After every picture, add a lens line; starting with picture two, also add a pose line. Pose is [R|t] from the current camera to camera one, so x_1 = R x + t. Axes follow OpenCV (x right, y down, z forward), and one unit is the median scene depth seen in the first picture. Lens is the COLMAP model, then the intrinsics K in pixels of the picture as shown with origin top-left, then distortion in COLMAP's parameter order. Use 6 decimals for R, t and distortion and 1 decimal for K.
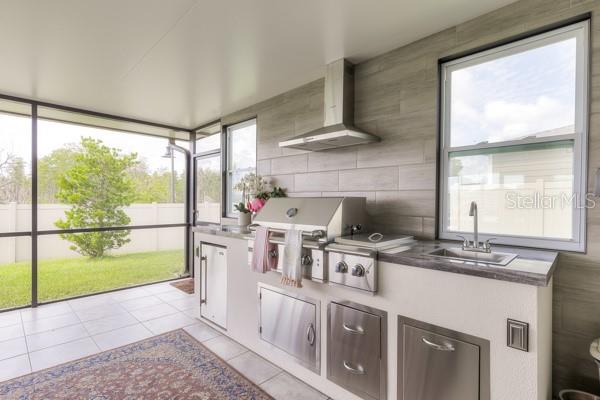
lens RADIAL K [[297.9, 0, 300.0], [0, 297.9, 200.0], [0, 0, 1]] dist [-0.001698, -0.000401]
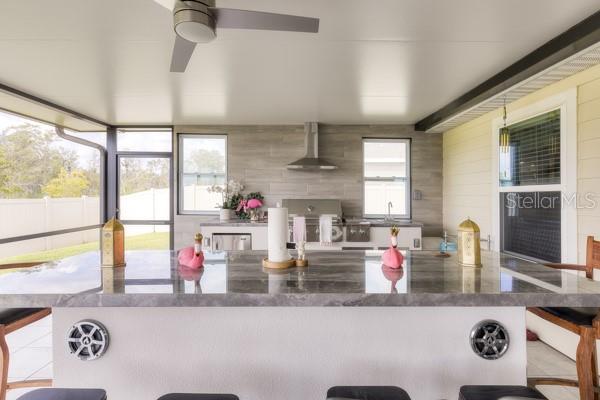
lens RADIAL K [[297.9, 0, 300.0], [0, 297.9, 200.0], [0, 0, 1]] dist [-0.001698, -0.000401]
pose [[0.699921, 0.003866, 0.714209, -0.901451], [-0.007915, 0.999966, 0.002344, -0.006488], [-0.714176, -0.007293, 0.699928, -0.132139]]
